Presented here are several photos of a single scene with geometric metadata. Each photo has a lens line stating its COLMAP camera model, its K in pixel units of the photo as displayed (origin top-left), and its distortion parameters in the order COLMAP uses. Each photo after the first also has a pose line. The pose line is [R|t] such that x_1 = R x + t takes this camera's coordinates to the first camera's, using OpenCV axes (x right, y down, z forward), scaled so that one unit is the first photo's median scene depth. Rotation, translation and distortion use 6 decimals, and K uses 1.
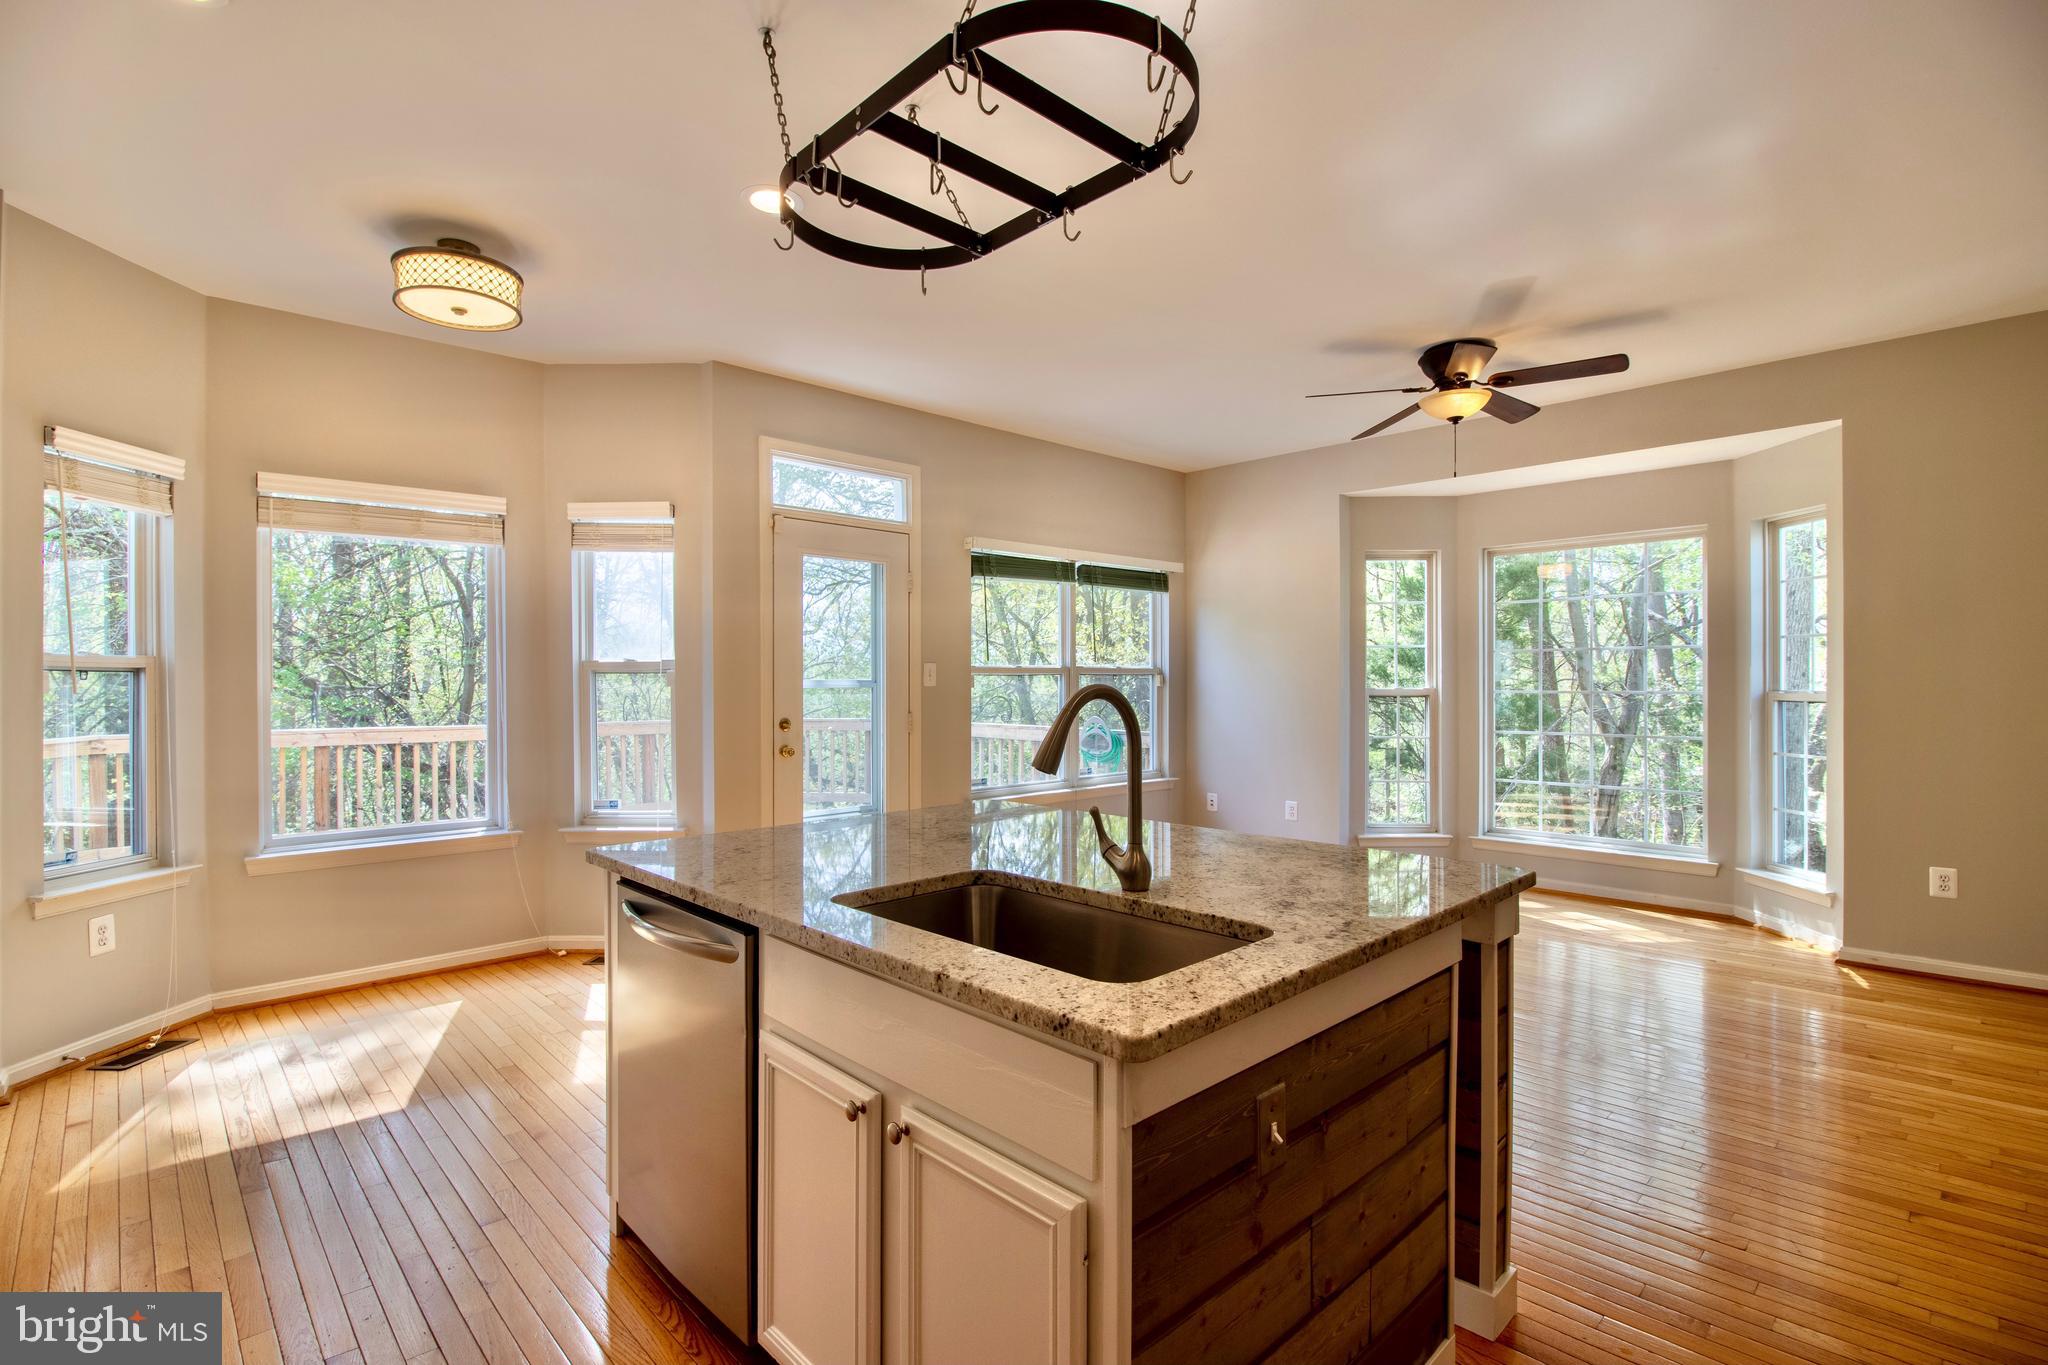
lens RADIAL K [[949.8, 0, 1035.2], [0, 949.8, 680.3], [0, 0, 1]] dist [-0.014394, -0.001700]
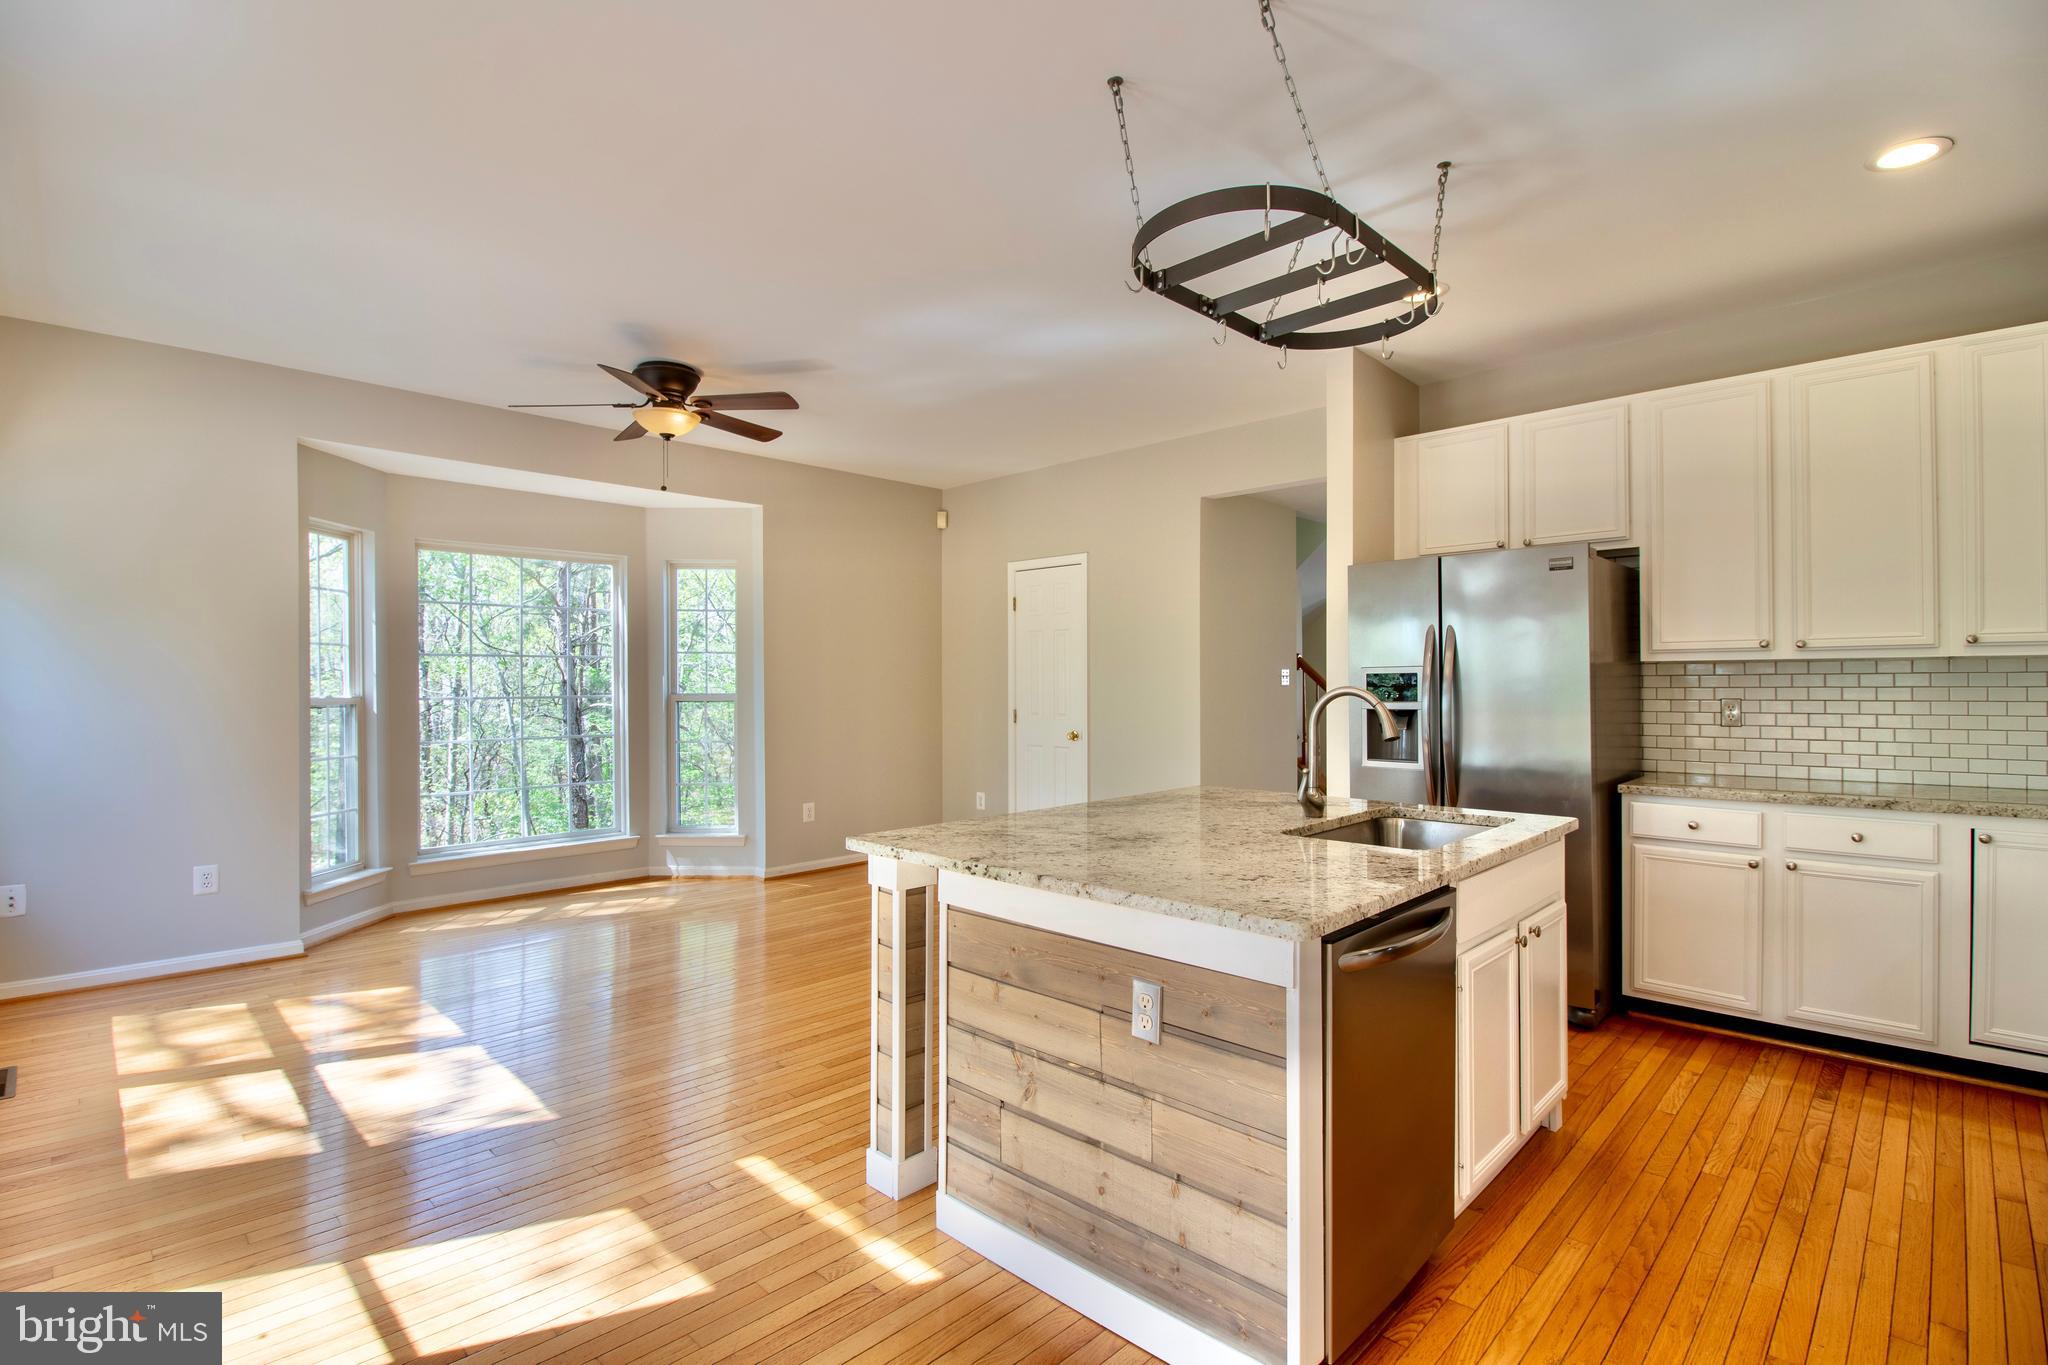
lens RADIAL K [[949.8, 0, 1023.9], [0, 949.8, 690.2], [0, 0, 1]] dist [-0.014394, -0.001700]
pose [[-0.016291, -0.006104, 0.999849, -0.508082], [0.002886, 0.999977, 0.006152, -0.001837], [-0.999863, 0.002986, -0.016273, 0.526291]]
